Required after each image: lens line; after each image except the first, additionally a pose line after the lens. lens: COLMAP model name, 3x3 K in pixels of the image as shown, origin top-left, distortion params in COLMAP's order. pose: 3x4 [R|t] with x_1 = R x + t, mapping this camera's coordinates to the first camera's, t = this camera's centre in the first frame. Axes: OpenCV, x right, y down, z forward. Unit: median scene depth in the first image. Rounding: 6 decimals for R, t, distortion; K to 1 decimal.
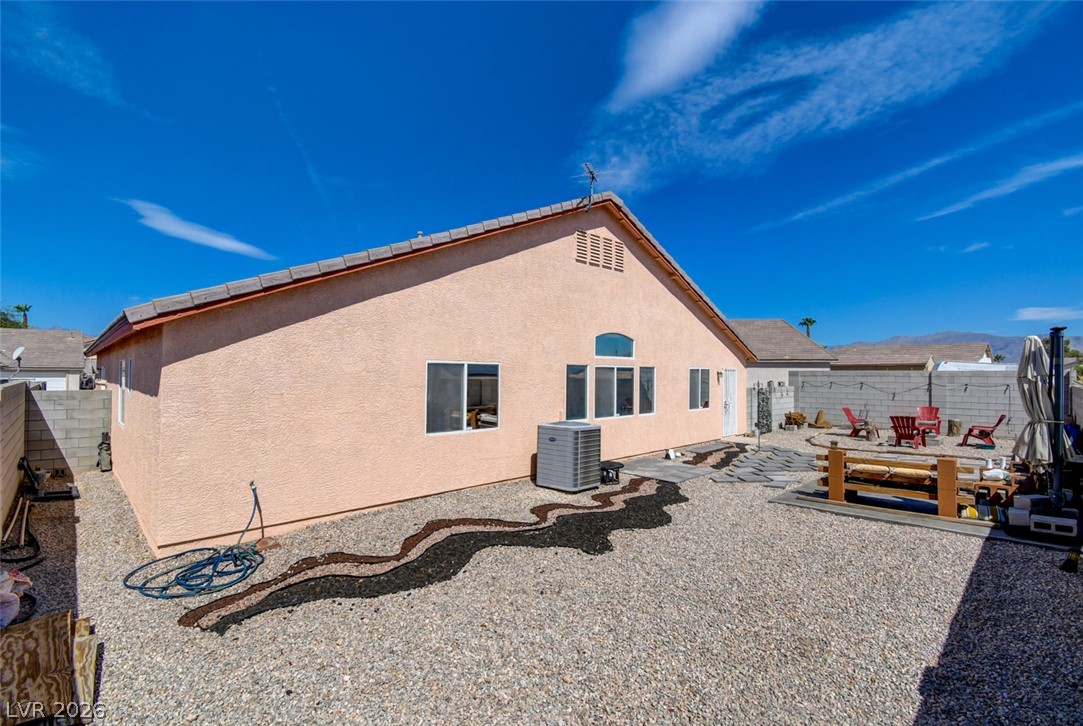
lens RADIAL K [[527.1, 0, 535.7], [0, 527.1, 369.9], [0, 0, 1]] dist [0.008412, -0.011243]
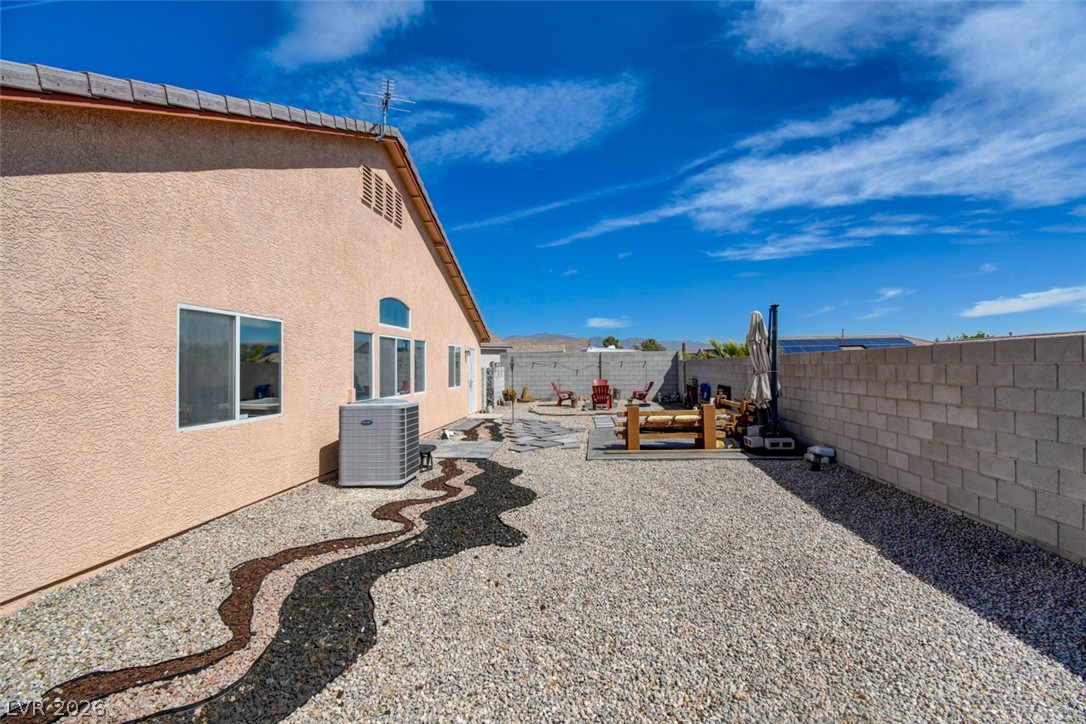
lens RADIAL K [[482.2, 0, 547.4], [0, 482.2, 364.9], [0, 0, 1]] dist [0.007306, -0.014757]
pose [[0.737307, -0.006486, 0.675527, -0.204043], [0.012787, 0.999909, -0.004356, 0.043699], [-0.675437, 0.011850, 0.737323, 0.241524]]
